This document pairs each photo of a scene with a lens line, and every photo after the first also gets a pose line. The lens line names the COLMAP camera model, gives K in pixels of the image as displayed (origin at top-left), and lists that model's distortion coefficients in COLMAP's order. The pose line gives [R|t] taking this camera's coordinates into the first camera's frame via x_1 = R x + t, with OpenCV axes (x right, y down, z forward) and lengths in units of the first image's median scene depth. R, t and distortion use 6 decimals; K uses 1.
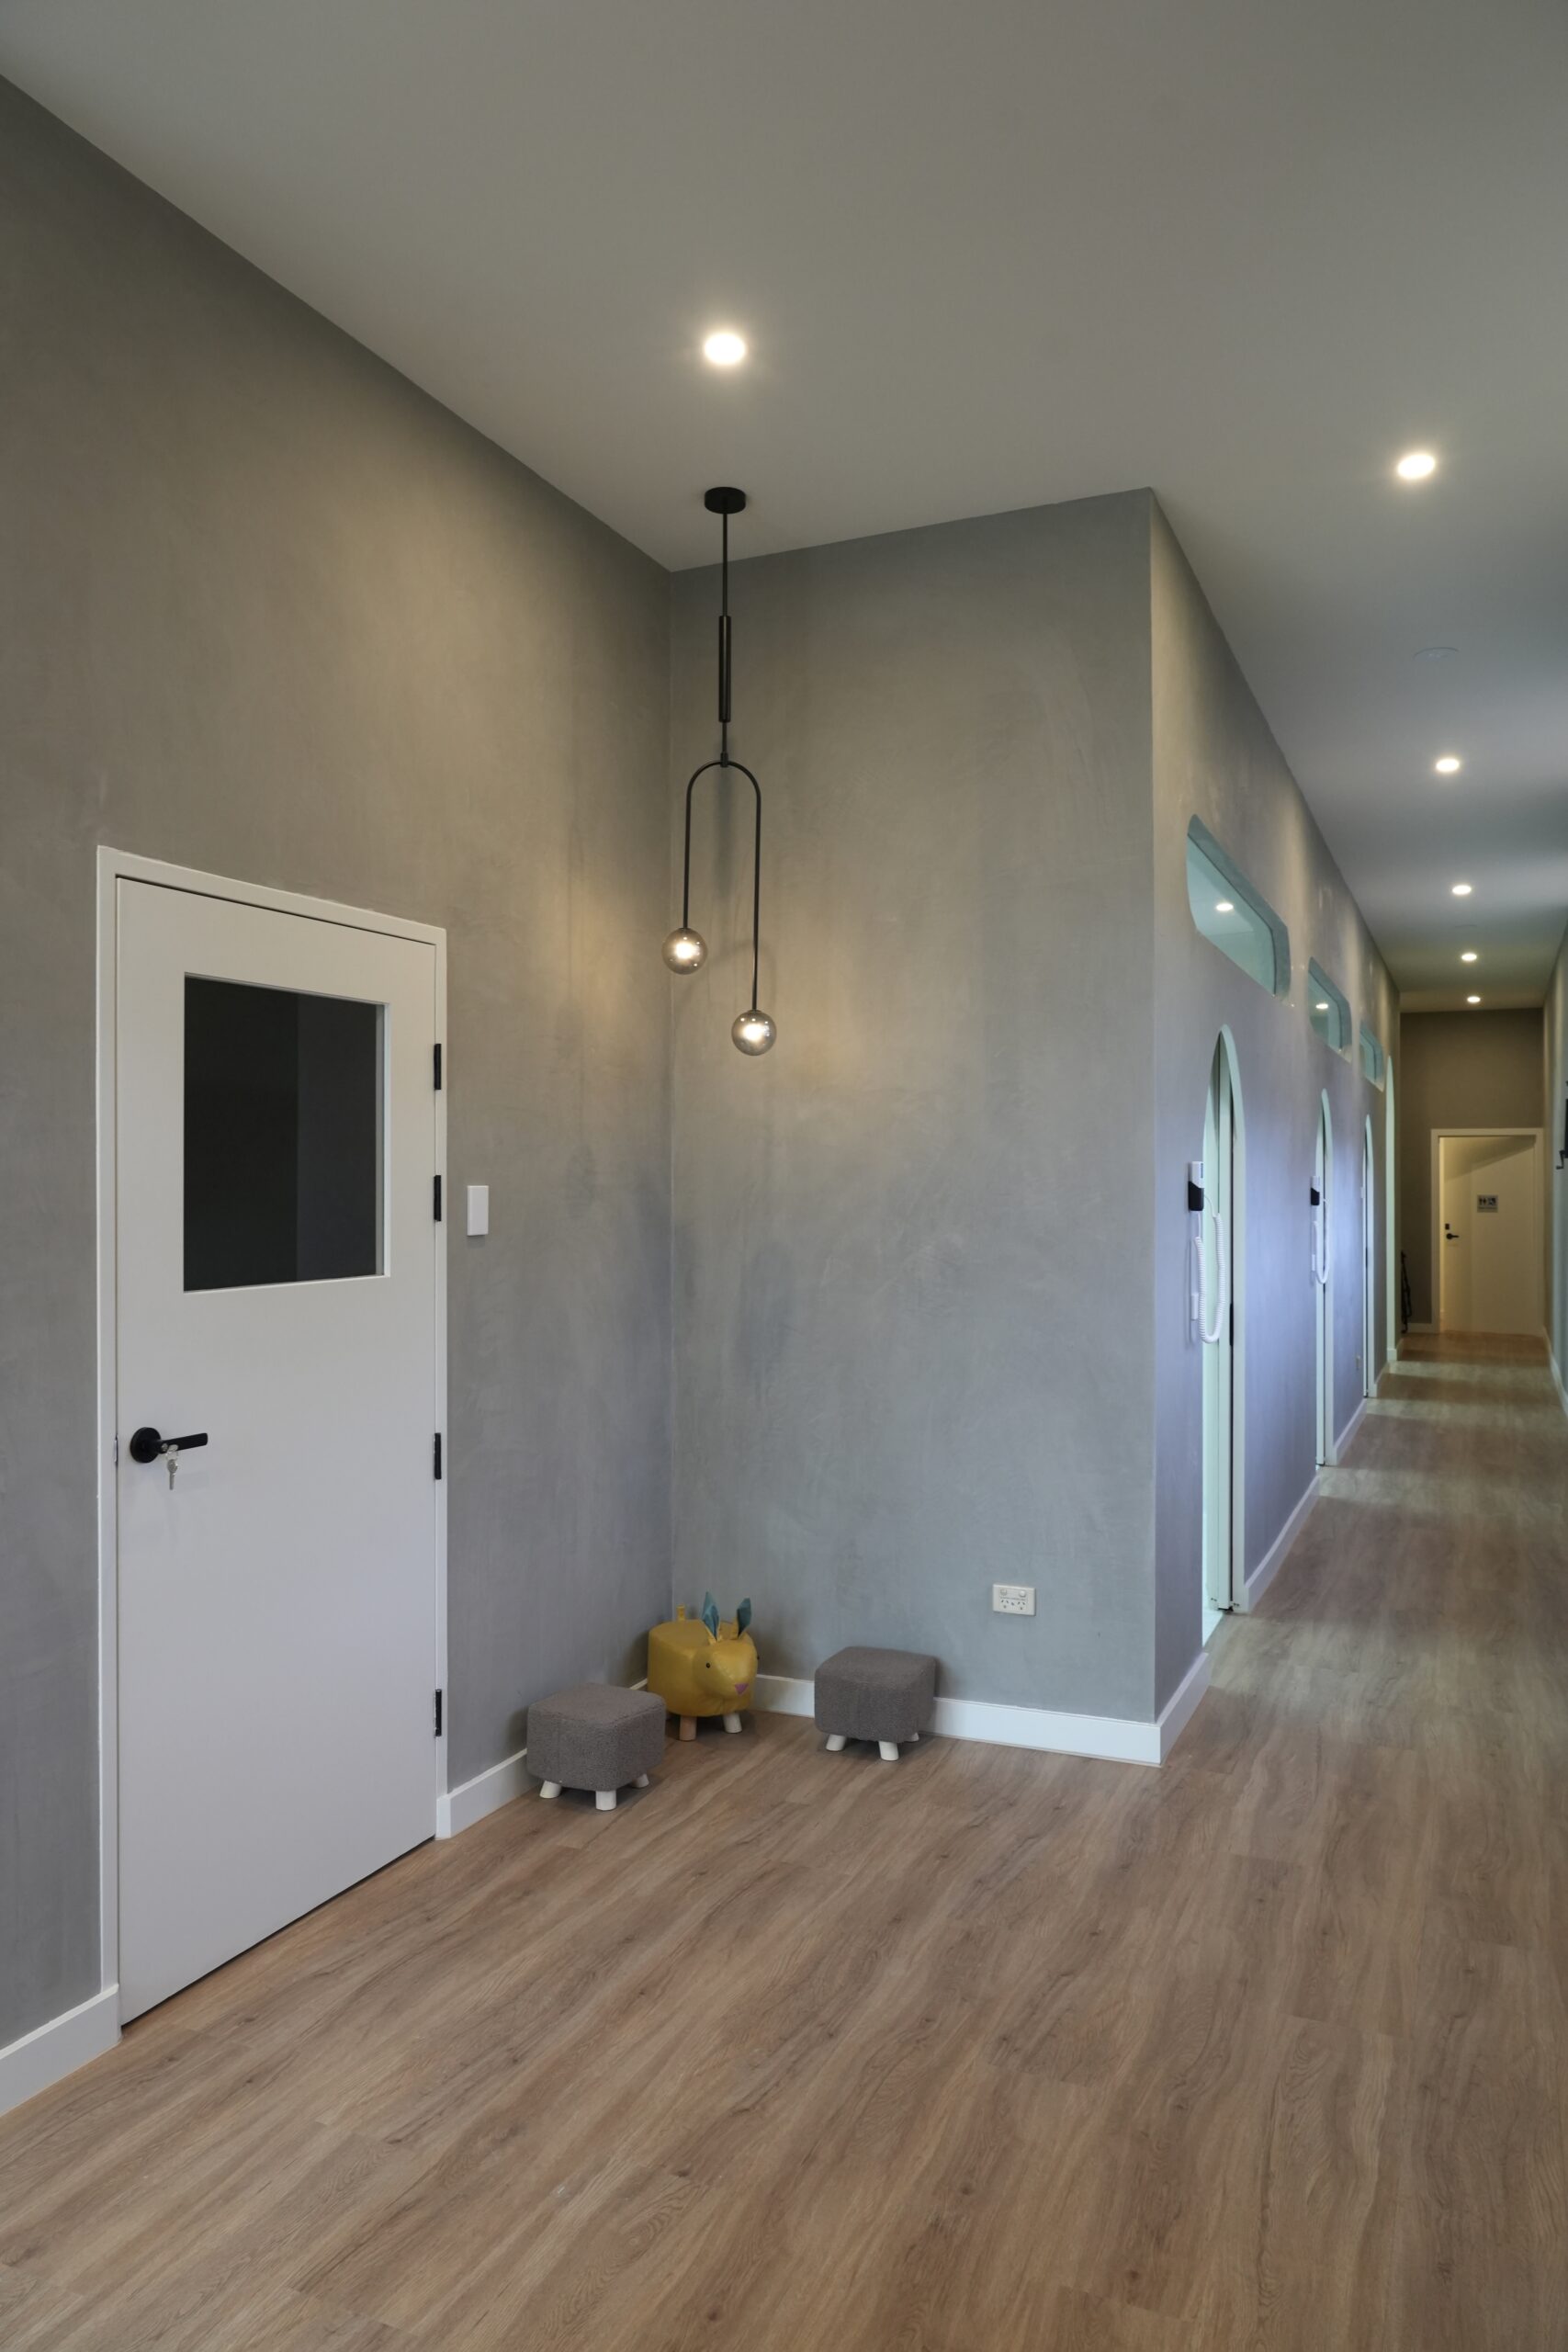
lens RADIAL K [[1614.3, 0, 784.0], [0, 1614.3, 1176.0], [0, 0, 1]] dist [-0.004068, -0.002693]
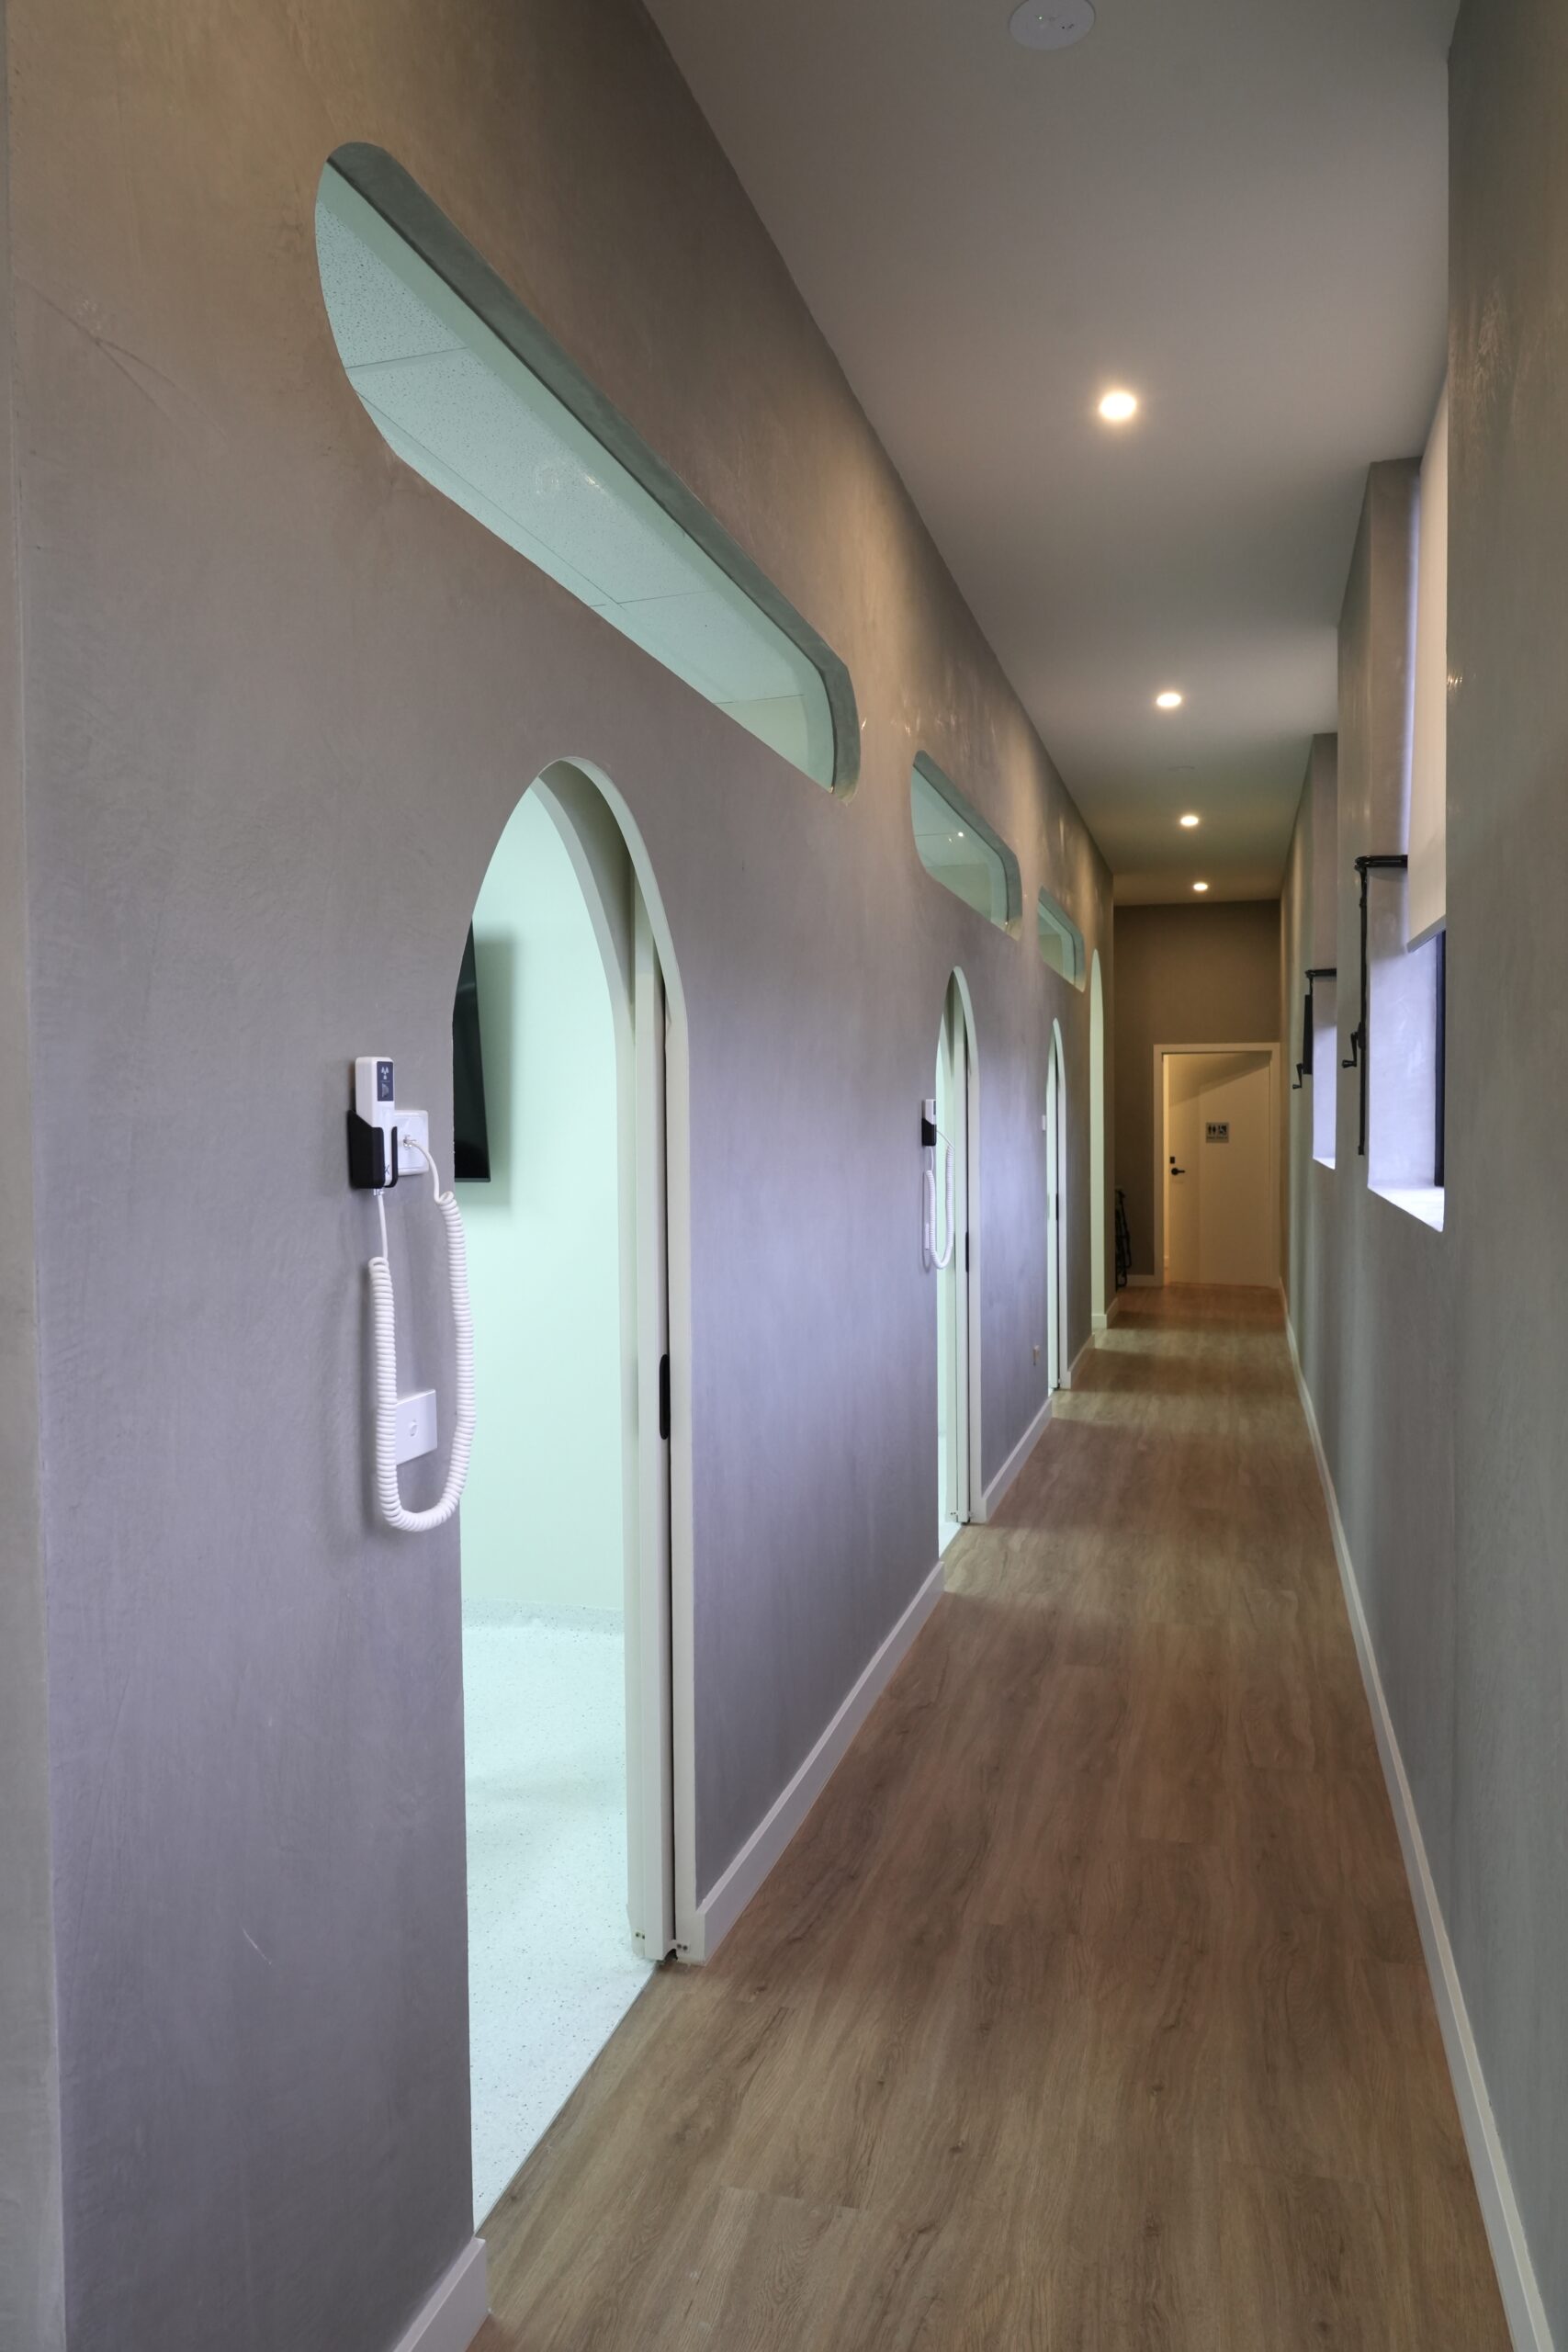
lens RADIAL K [[1614.3, 0, 784.0], [0, 1614.3, 1176.0], [0, 0, 1]] dist [-0.004068, -0.002693]
pose [[0.990328, -0.016498, 0.137758, 0.125721], [0.010667, 0.999020, 0.042962, 0.001520], [-0.138332, -0.041077, 0.989534, 0.257855]]
